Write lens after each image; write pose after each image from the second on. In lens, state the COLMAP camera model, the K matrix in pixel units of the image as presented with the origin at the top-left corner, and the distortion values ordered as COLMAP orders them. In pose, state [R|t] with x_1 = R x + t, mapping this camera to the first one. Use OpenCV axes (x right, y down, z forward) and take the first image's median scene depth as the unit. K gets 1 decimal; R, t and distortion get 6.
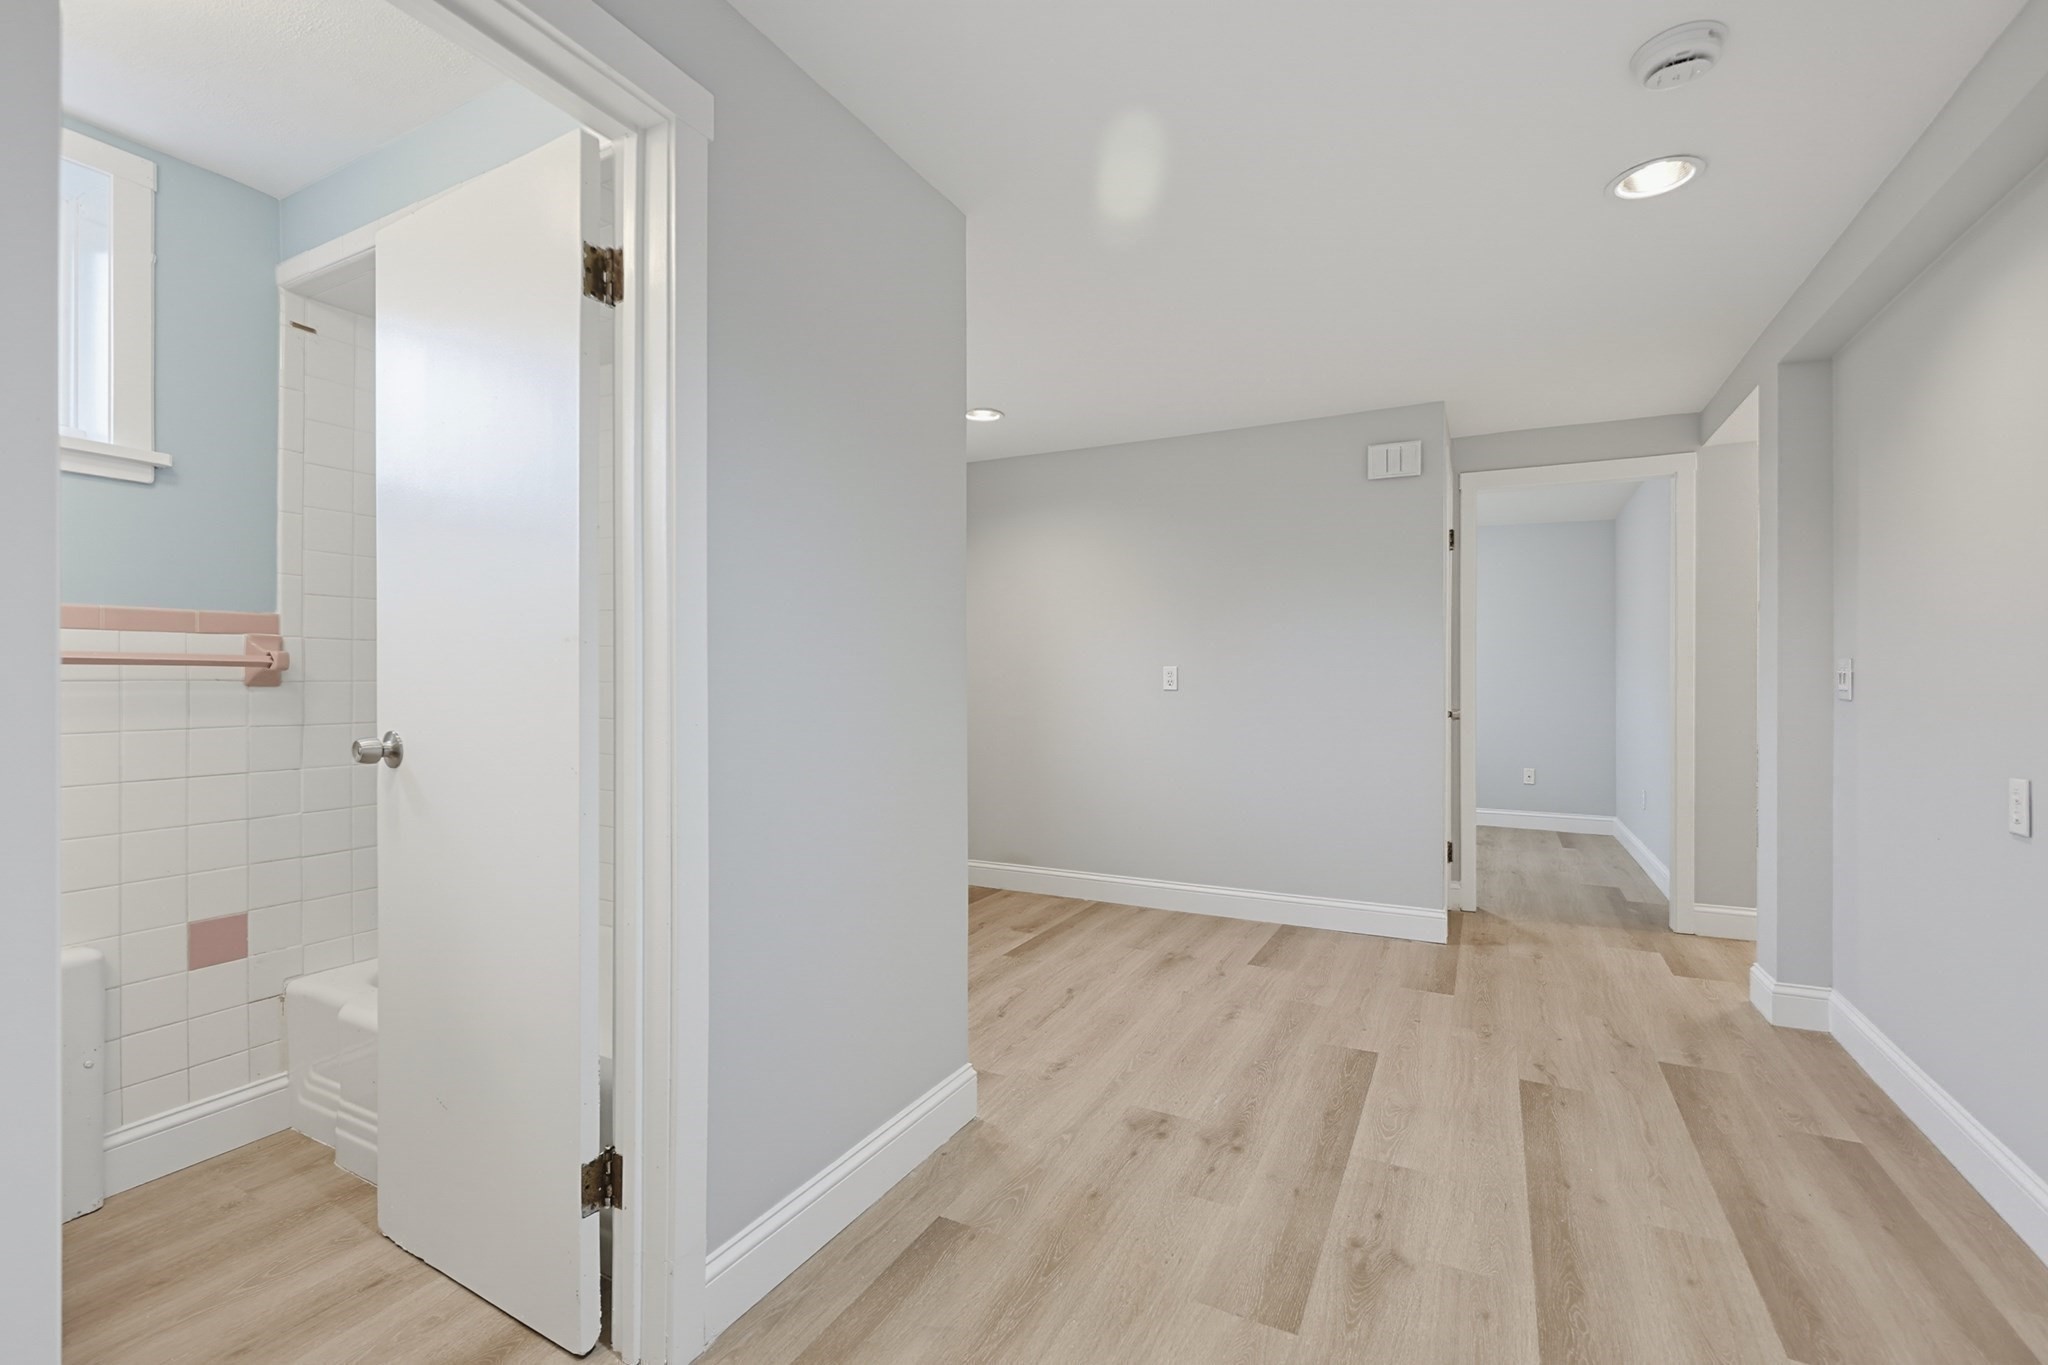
lens RADIAL K [[900.7, 0, 1026.1], [0, 900.7, 696.3], [0, 0, 1]] dist [0.002083, 0.000768]
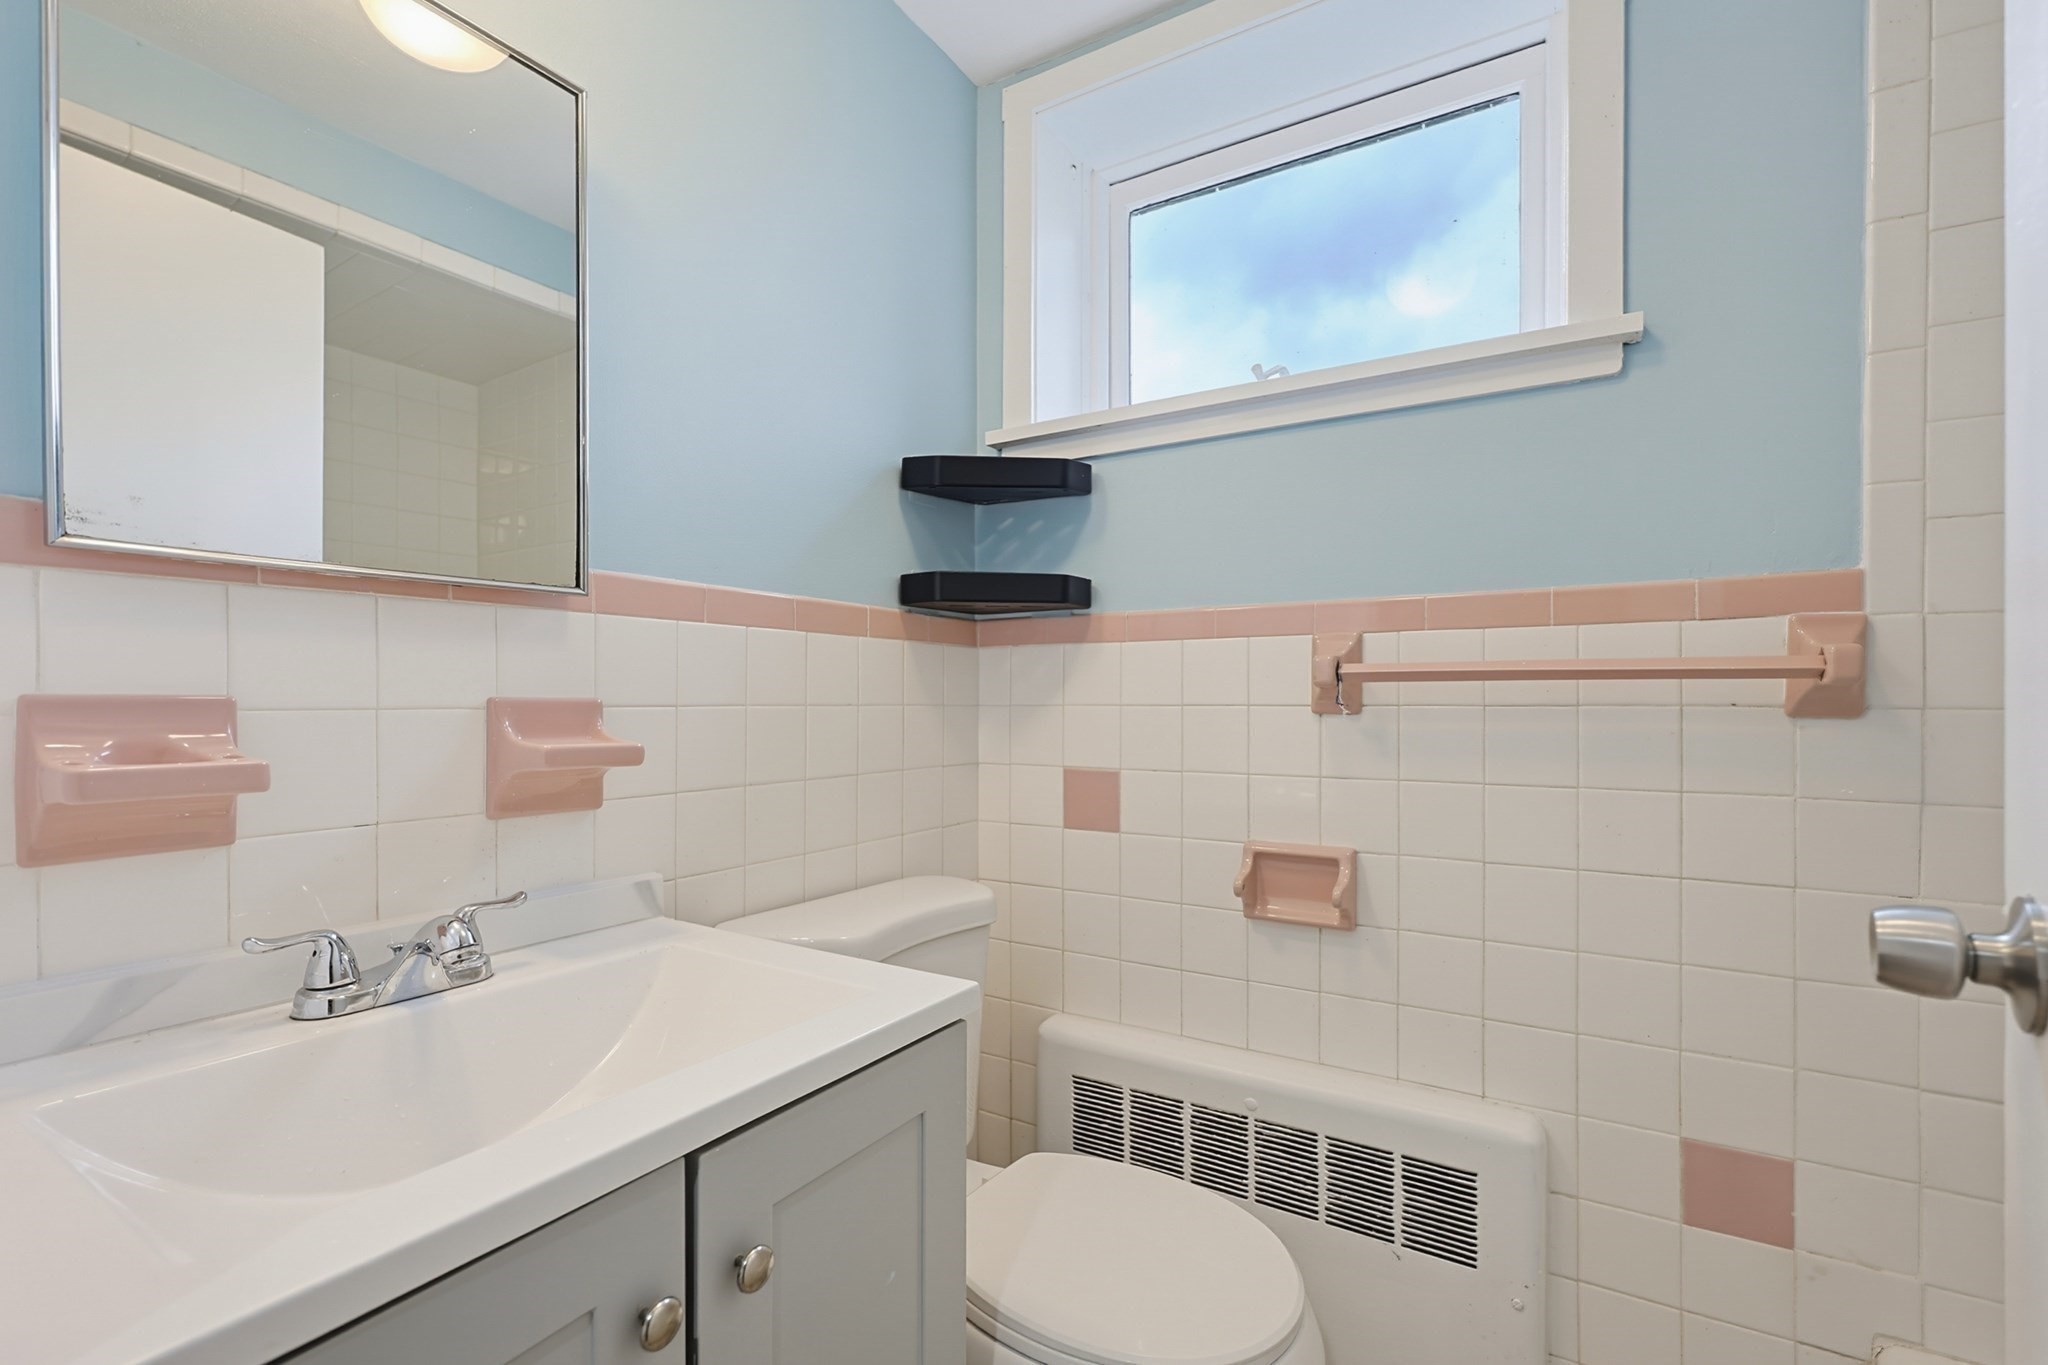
lens RADIAL K [[869.0, 0, 1022.6], [0, 869.0, 689.3], [0, 0, 1]] dist [0.001676, -0.000024]
pose [[-0.059136, -0.008525, -0.998214, -0.151356], [-0.014368, 0.999867, -0.007688, -0.007279], [0.998147, 0.013888, -0.059250, 0.259167]]
